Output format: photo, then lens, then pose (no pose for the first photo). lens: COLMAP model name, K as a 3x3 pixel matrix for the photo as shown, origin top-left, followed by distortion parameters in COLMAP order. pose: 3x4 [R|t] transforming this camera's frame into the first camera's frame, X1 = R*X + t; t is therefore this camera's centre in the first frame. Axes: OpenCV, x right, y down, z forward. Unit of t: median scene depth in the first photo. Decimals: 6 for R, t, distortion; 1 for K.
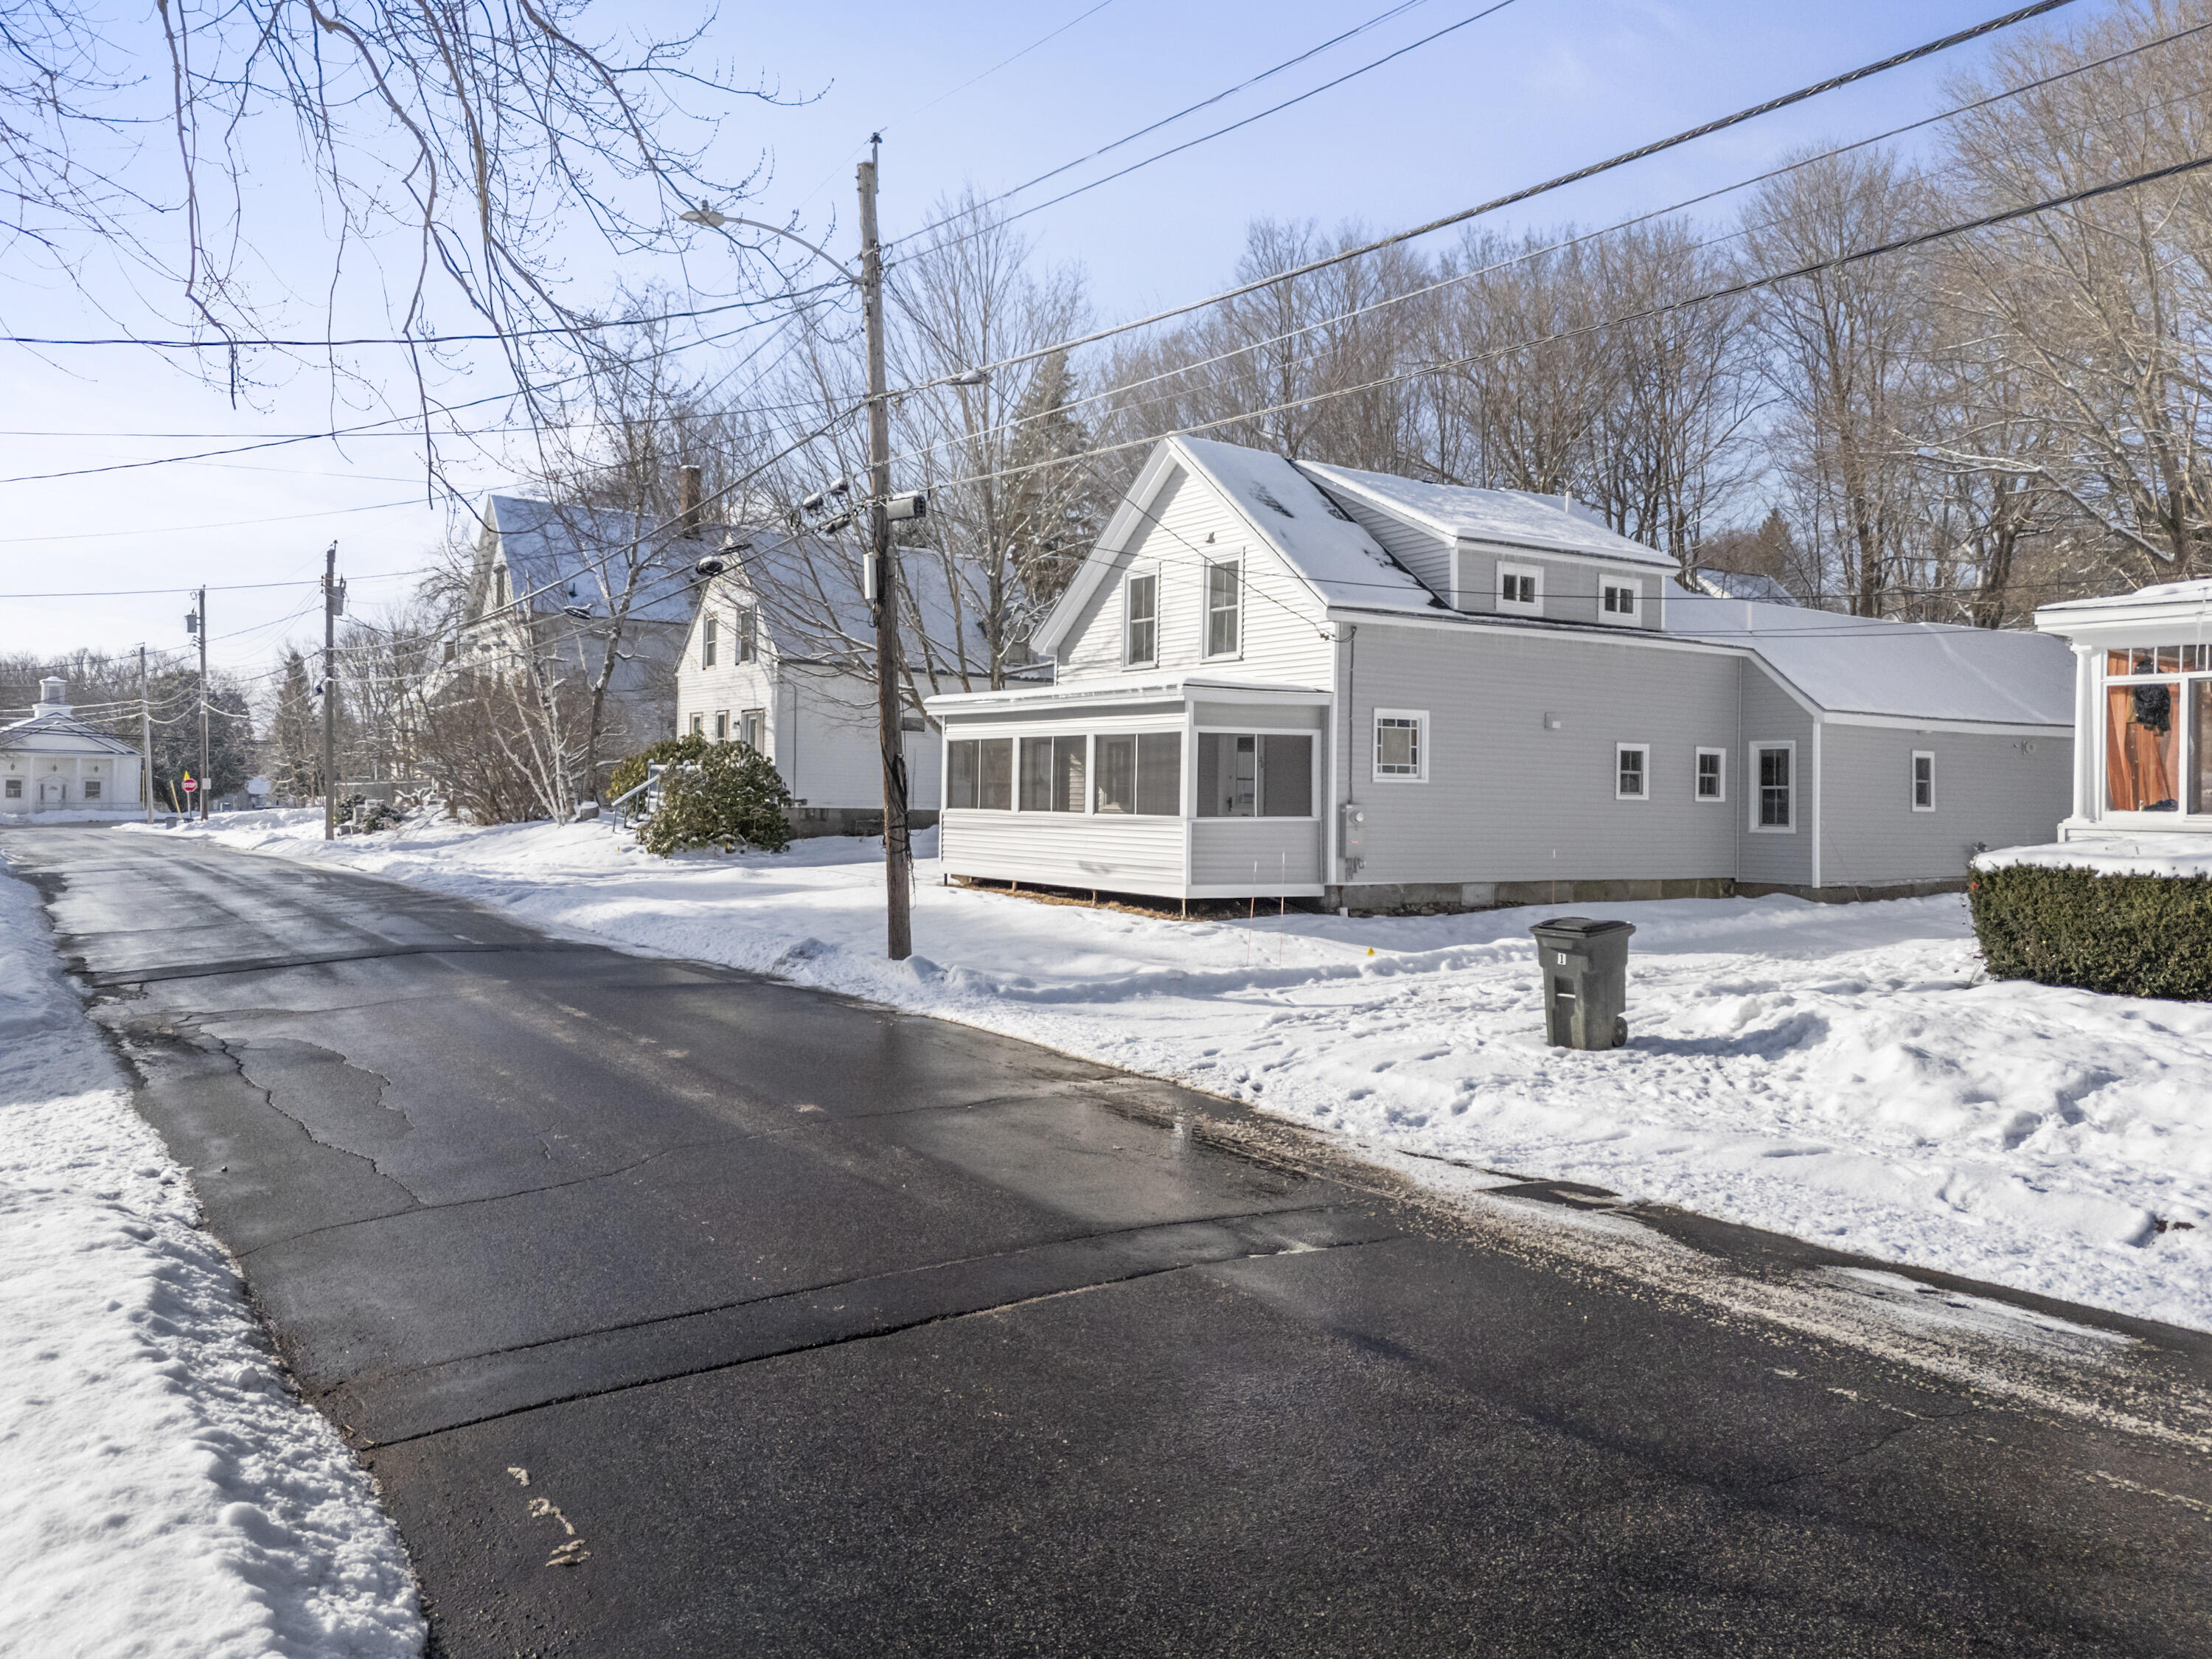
lens RADIAL K [[1603.8, 0, 1098.9], [0, 1603.8, 835.4], [0, 0, 1]] dist [0.099876, -0.102235]
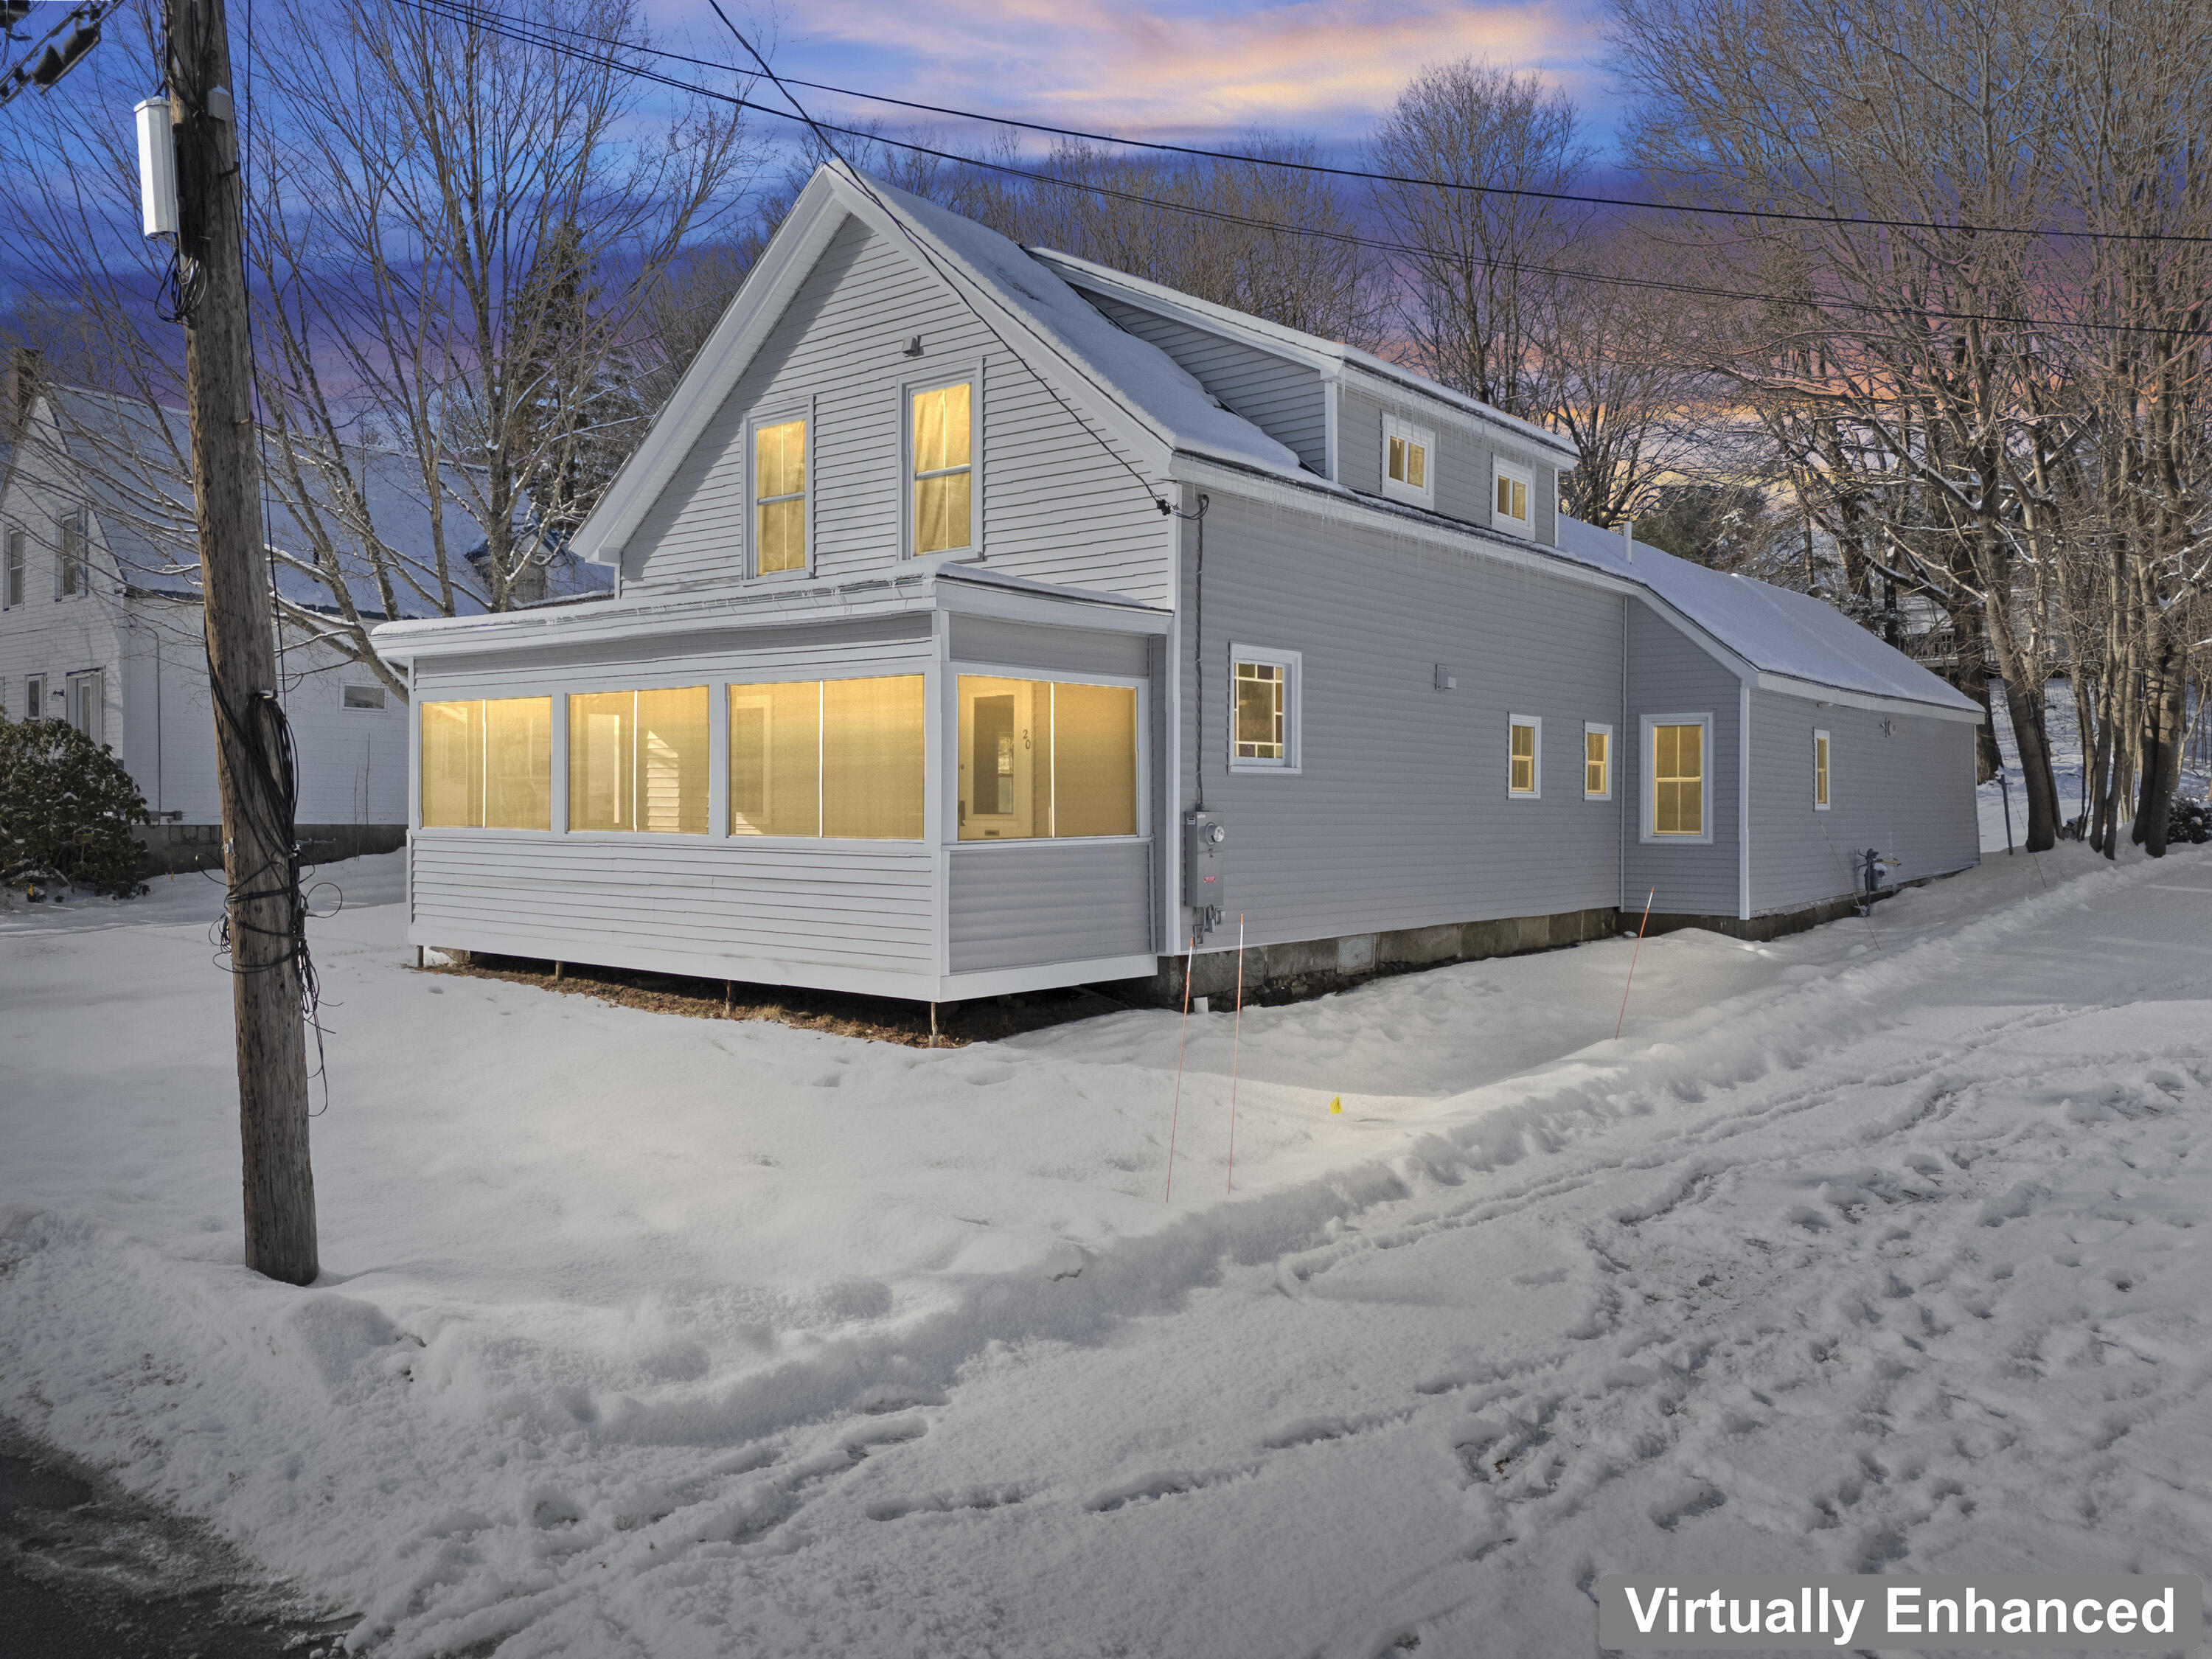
lens RADIAL K [[1603.8, 0, 1098.9], [0, 1603.8, 835.4], [0, 0, 1]] dist [0.099876, -0.102235]
pose [[0.955799, -0.017430, 0.293502, -0.041797], [0.017947, 0.999839, 0.000931, -0.011859], [-0.293471, 0.004377, 0.955958, 0.457181]]
